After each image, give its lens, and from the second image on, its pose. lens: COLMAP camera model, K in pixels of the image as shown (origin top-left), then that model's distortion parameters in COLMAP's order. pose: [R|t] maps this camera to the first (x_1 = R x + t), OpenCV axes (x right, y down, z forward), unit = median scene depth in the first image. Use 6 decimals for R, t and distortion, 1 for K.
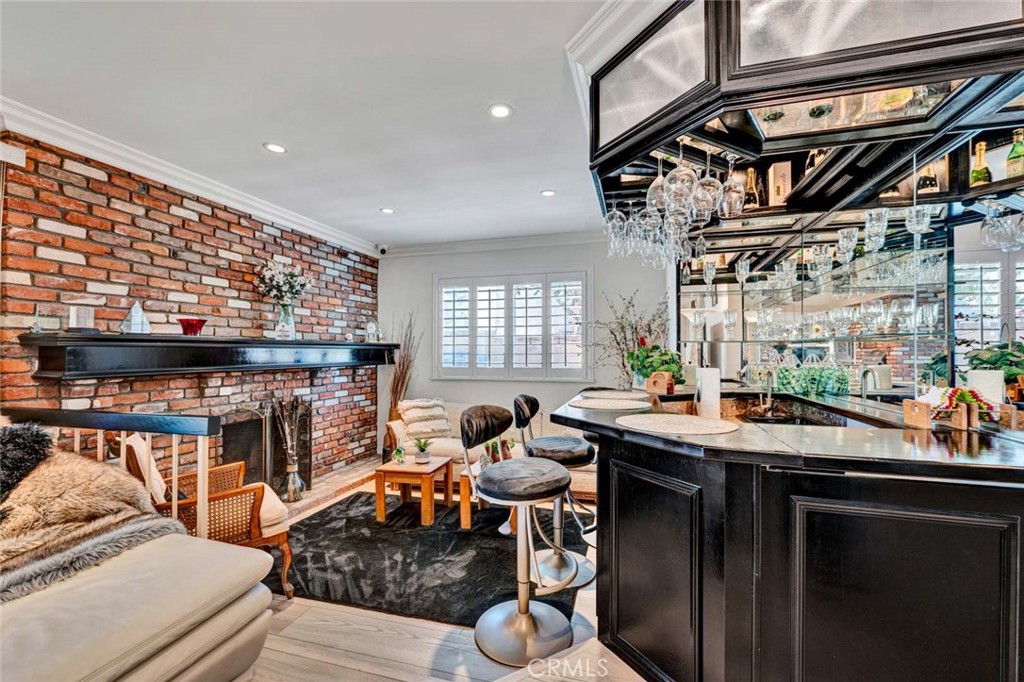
lens RADIAL K [[423.7, 0, 512.8], [0, 423.7, 349.7], [0, 0, 1]] dist [0.001685, -0.000166]
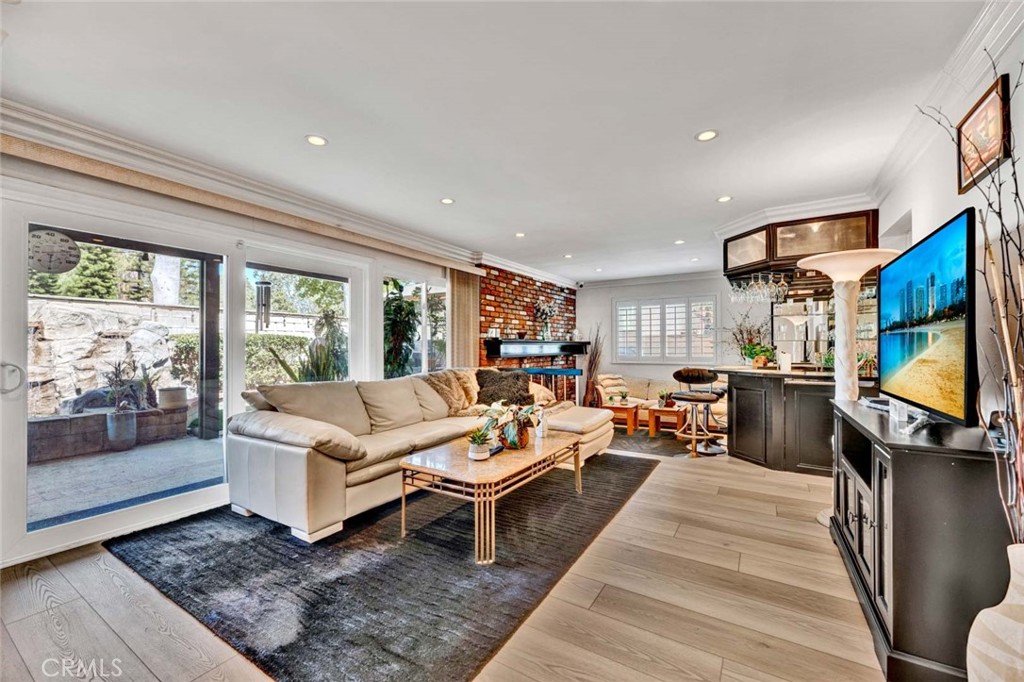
lens RADIAL K [[423.7, 0, 512.8], [0, 423.7, 349.7], [0, 0, 1]] dist [0.001685, -0.000166]
pose [[0.968046, -0.003444, -0.250750, -0.219320], [0.006386, 0.999920, 0.010917, -0.004915], [0.250692, -0.012170, 0.967990, -0.964874]]
